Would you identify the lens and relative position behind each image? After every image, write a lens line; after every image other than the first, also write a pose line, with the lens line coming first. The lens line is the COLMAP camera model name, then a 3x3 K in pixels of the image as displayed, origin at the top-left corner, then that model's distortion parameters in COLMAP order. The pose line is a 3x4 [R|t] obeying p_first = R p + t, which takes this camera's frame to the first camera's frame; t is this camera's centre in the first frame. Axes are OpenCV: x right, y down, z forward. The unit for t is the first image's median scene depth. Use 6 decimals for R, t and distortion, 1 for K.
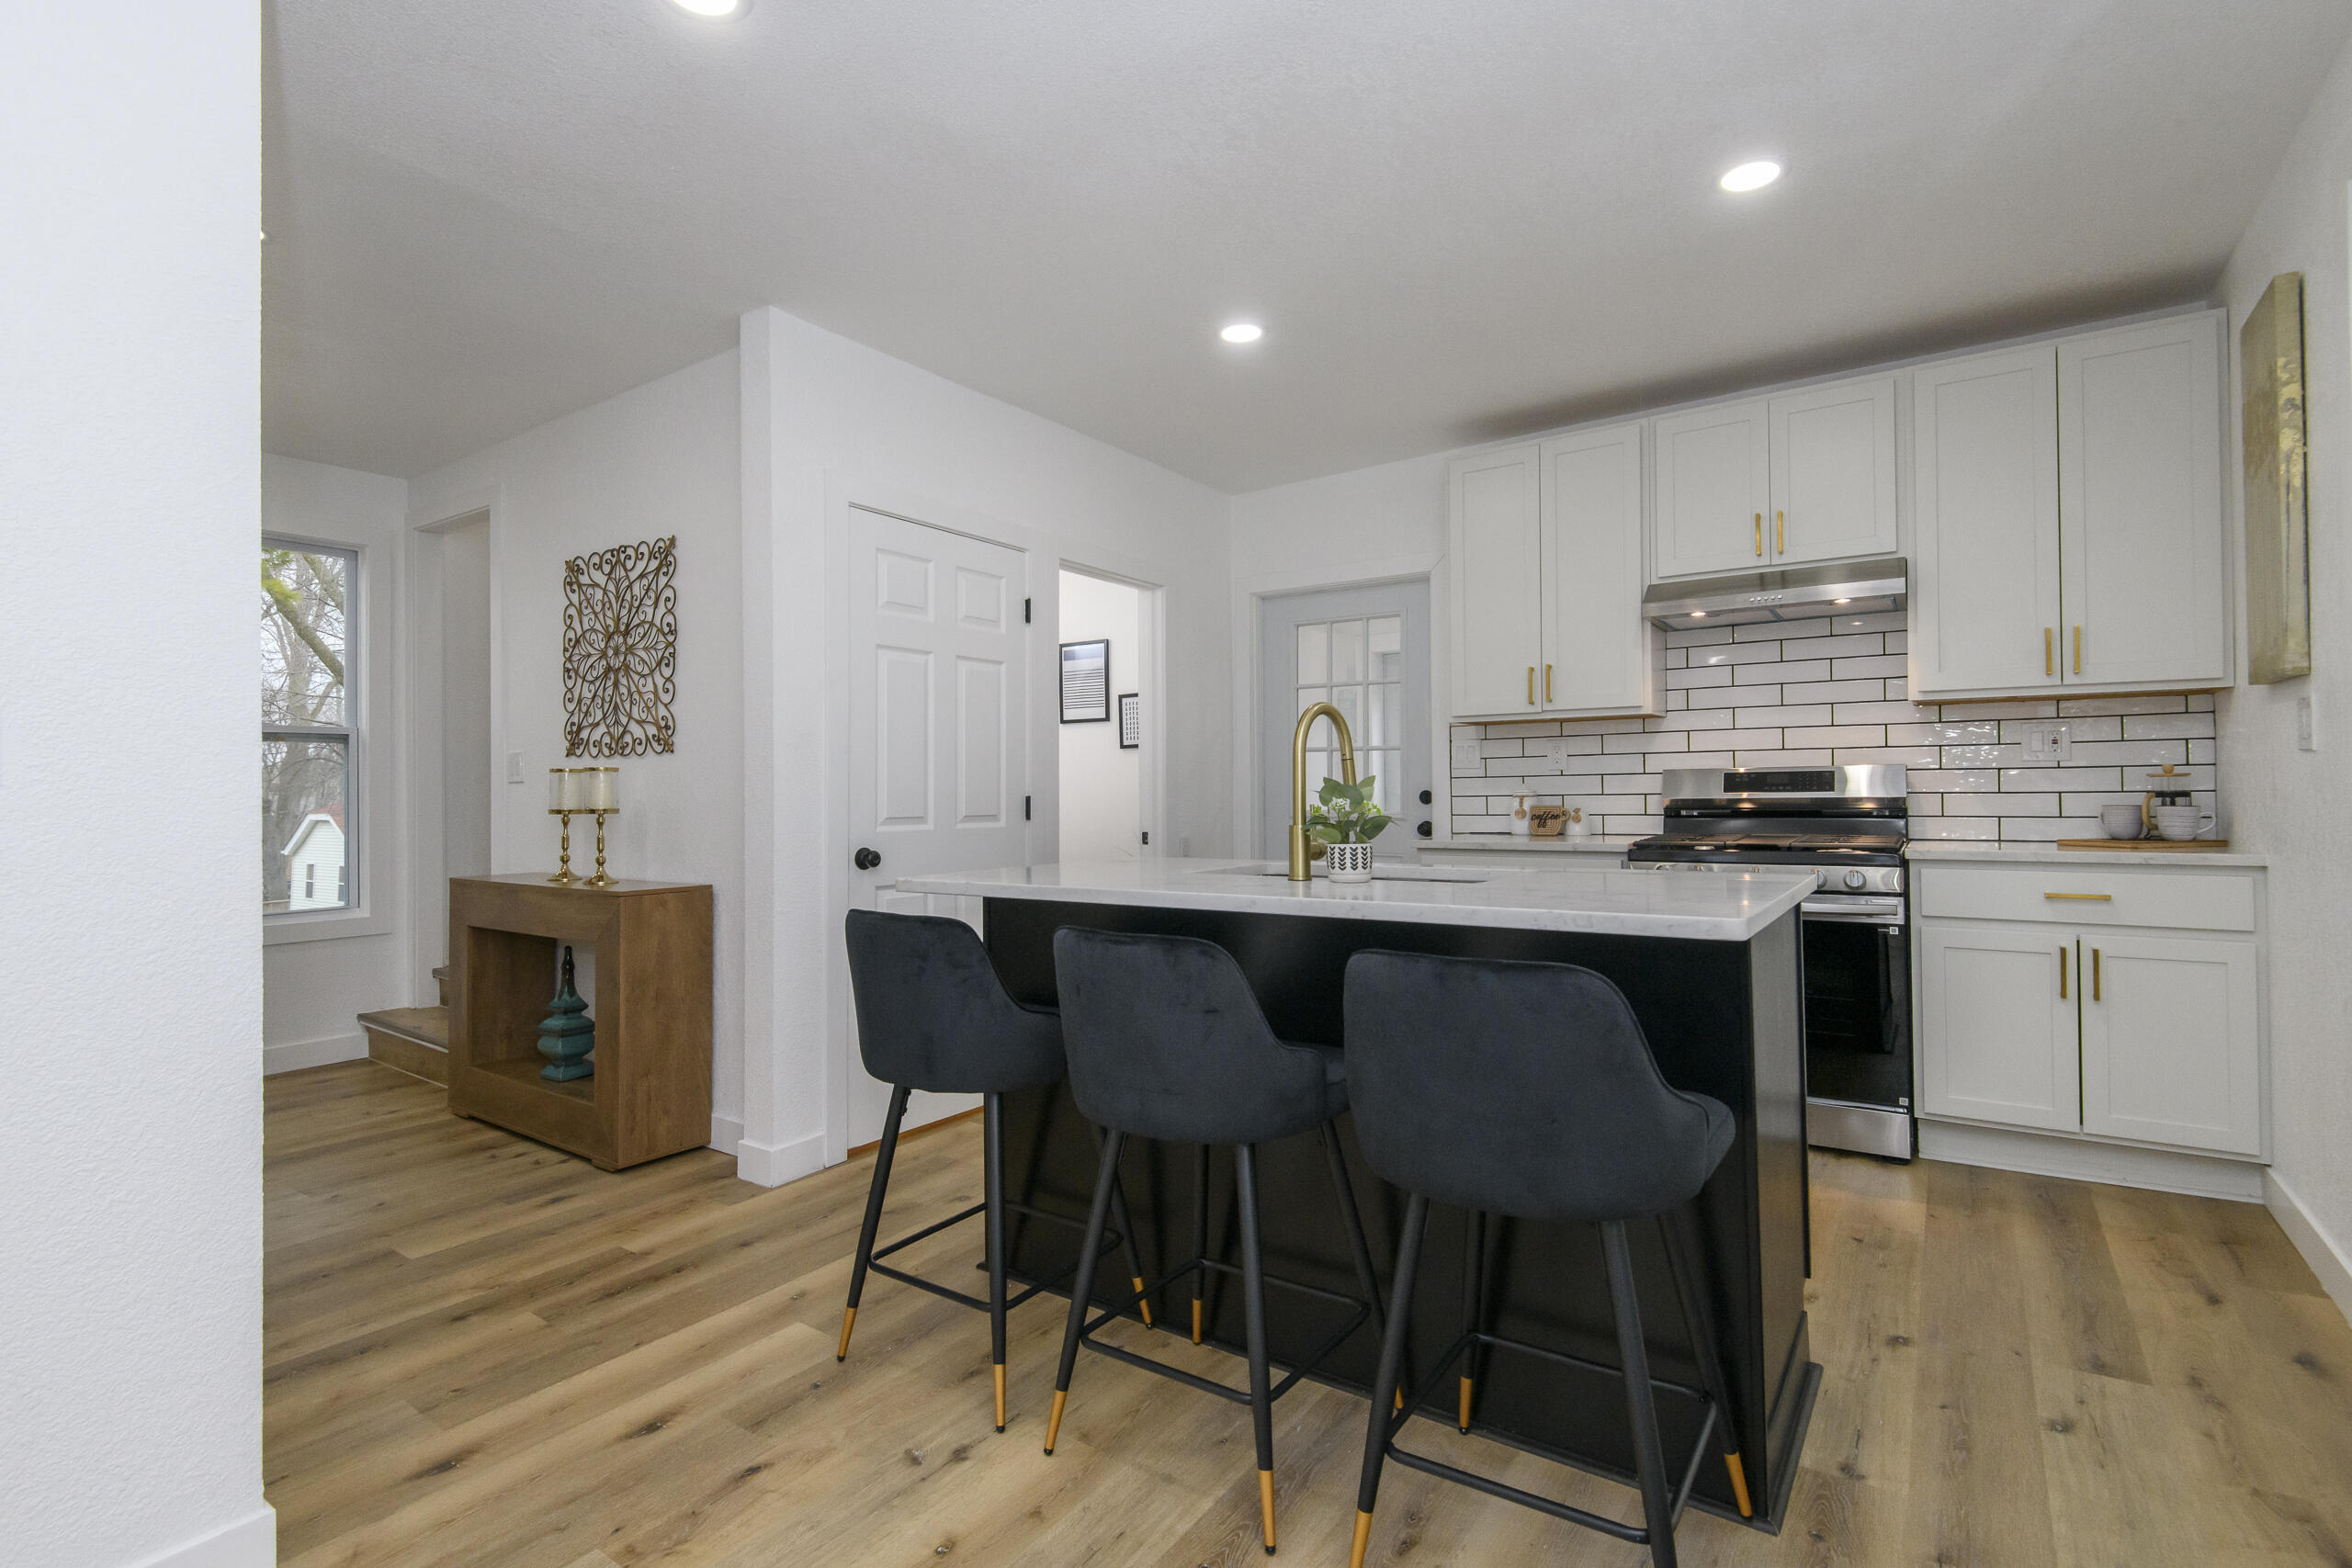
lens RADIAL K [[1079.0, 0, 1178.8], [0, 1079.0, 780.7], [0, 0, 1]] dist [0.030326, -0.021957]
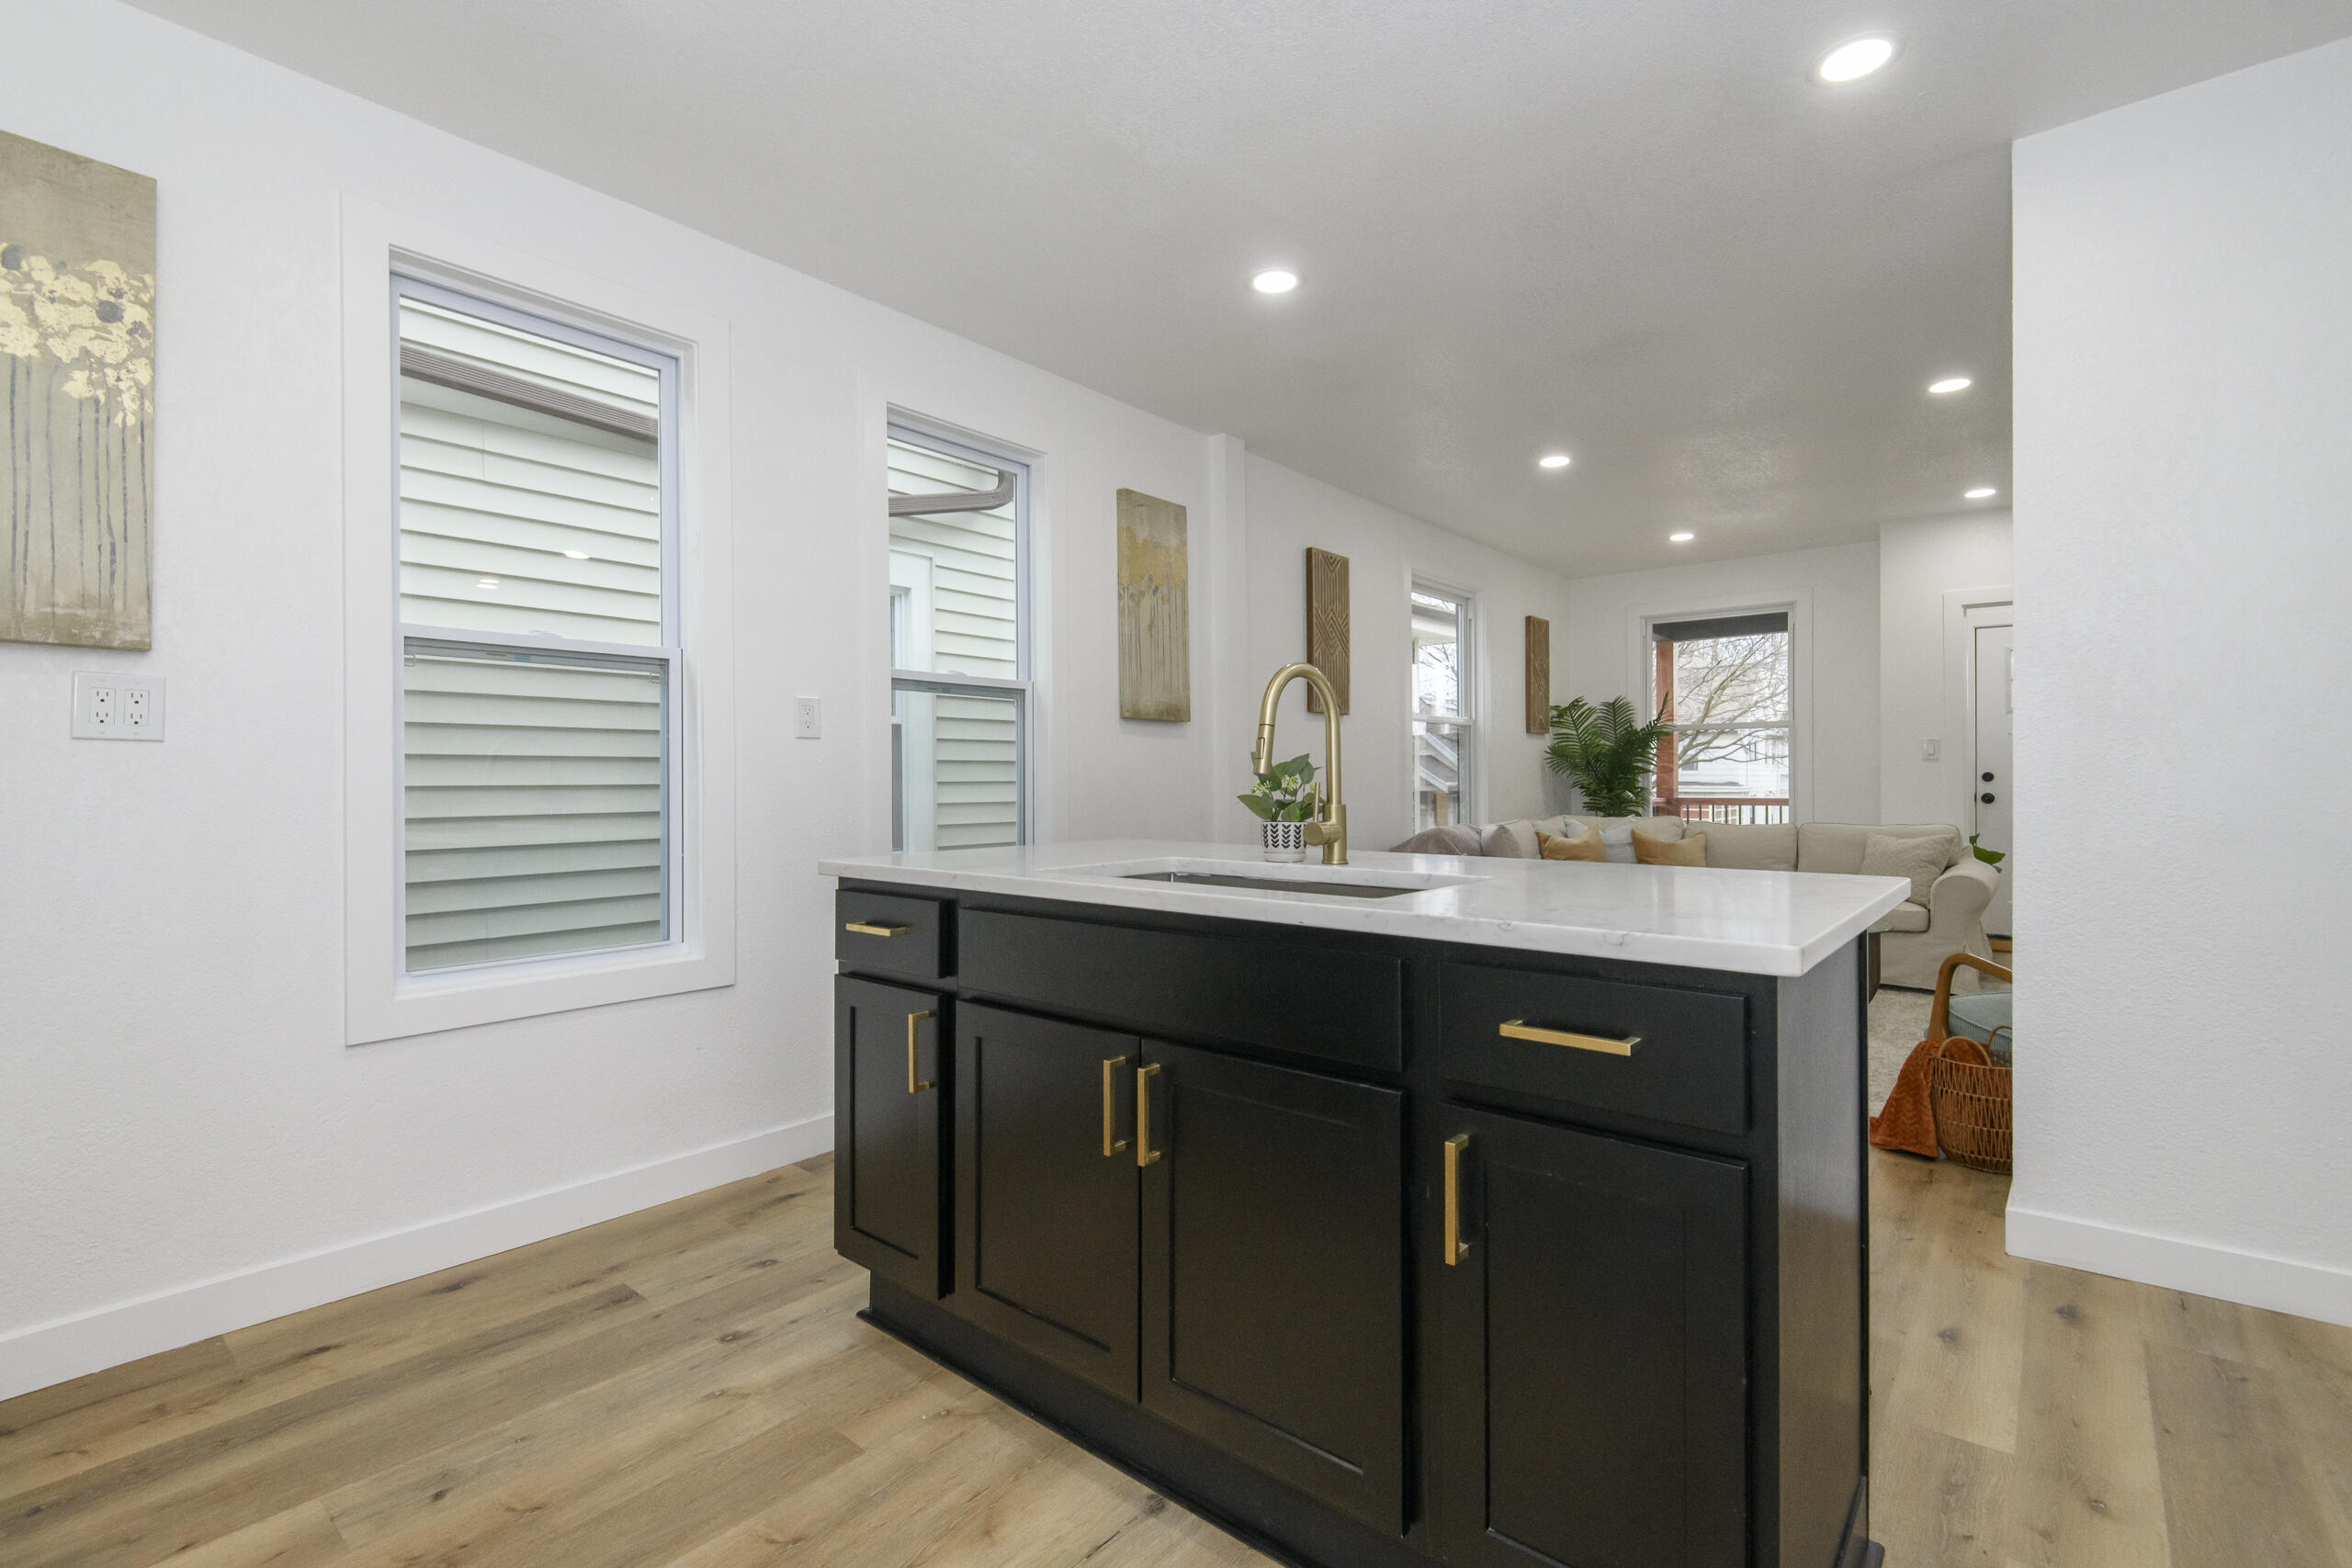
lens RADIAL K [[1063.8, 0, 1172.7], [0, 1063.8, 782.1], [0, 0, 1]] dist [0.031199, -0.017928]
pose [[-0.996034, 0.016489, 0.087429, 0.107058], [0.015926, 0.999848, -0.007132, 0.016207], [-0.087533, -0.005711, -0.996145, 1.201796]]
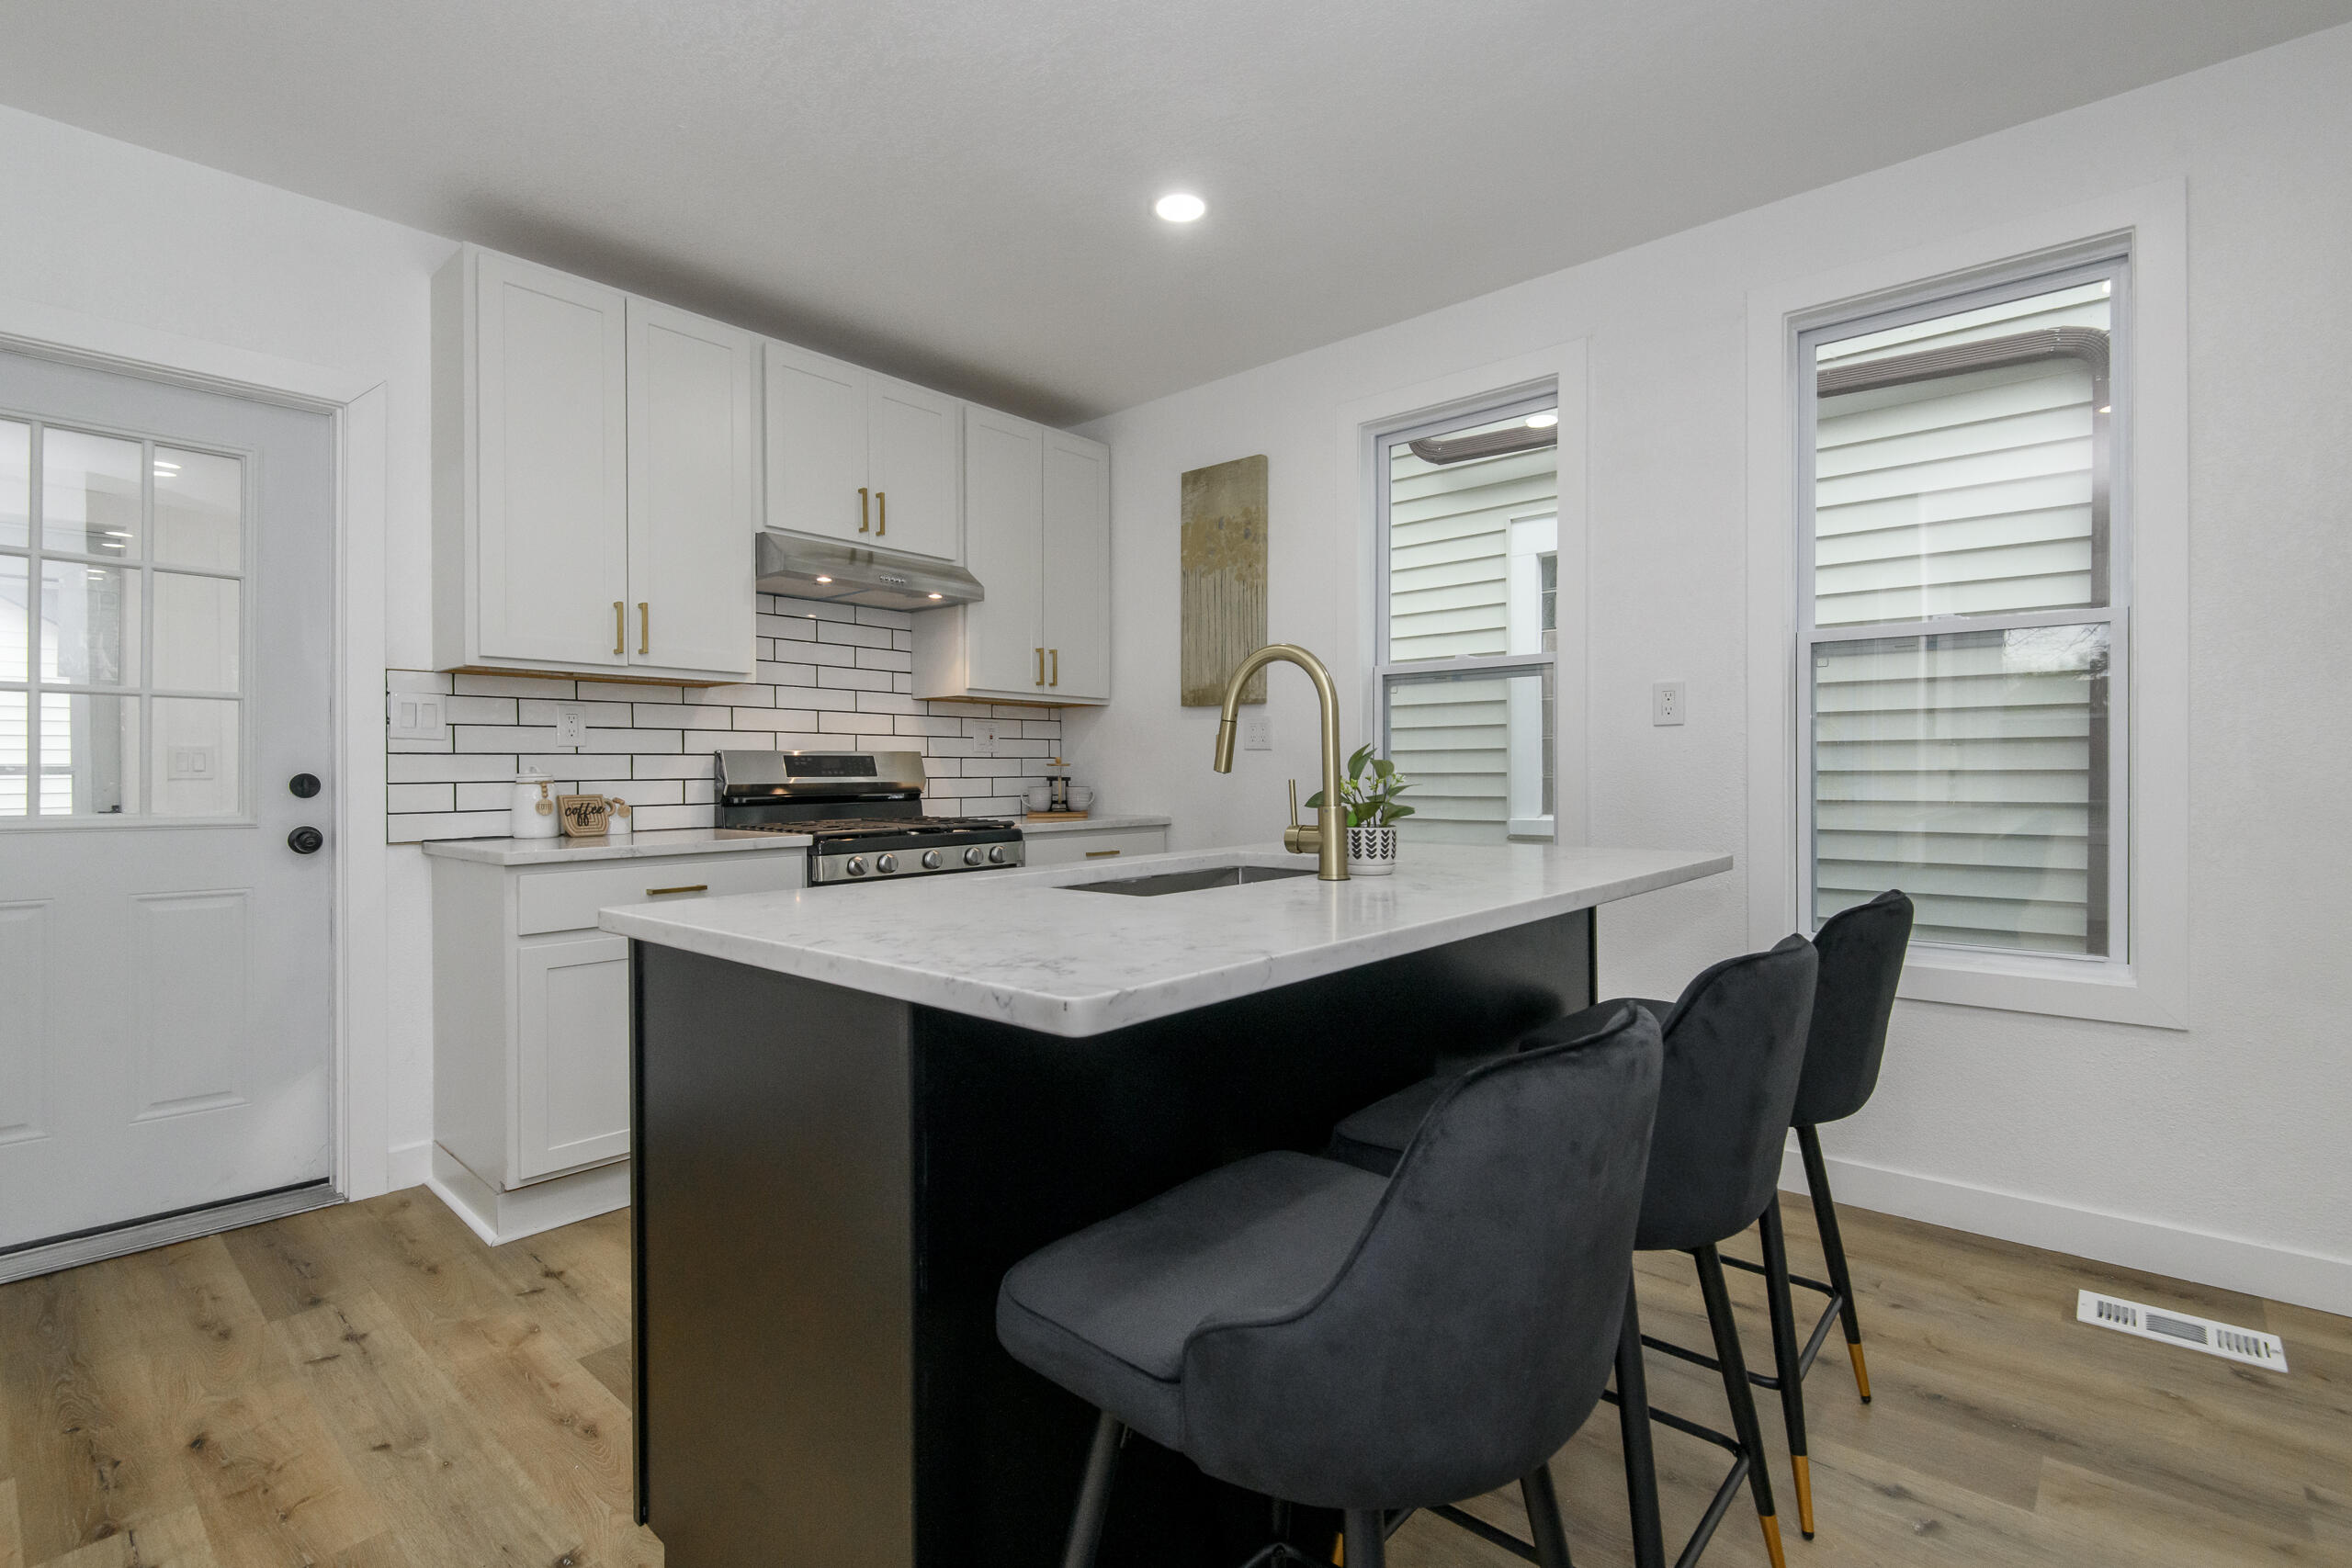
lens RADIAL K [[1079.0, 0, 1178.8], [0, 1079.0, 780.7], [0, 0, 1]] dist [0.030326, -0.021957]
pose [[0.113963, 0.003867, 0.993477, -0.408358], [-0.003828, 0.999987, -0.003453, 0.017527], [-0.993478, -0.003409, 0.113977, 0.636729]]
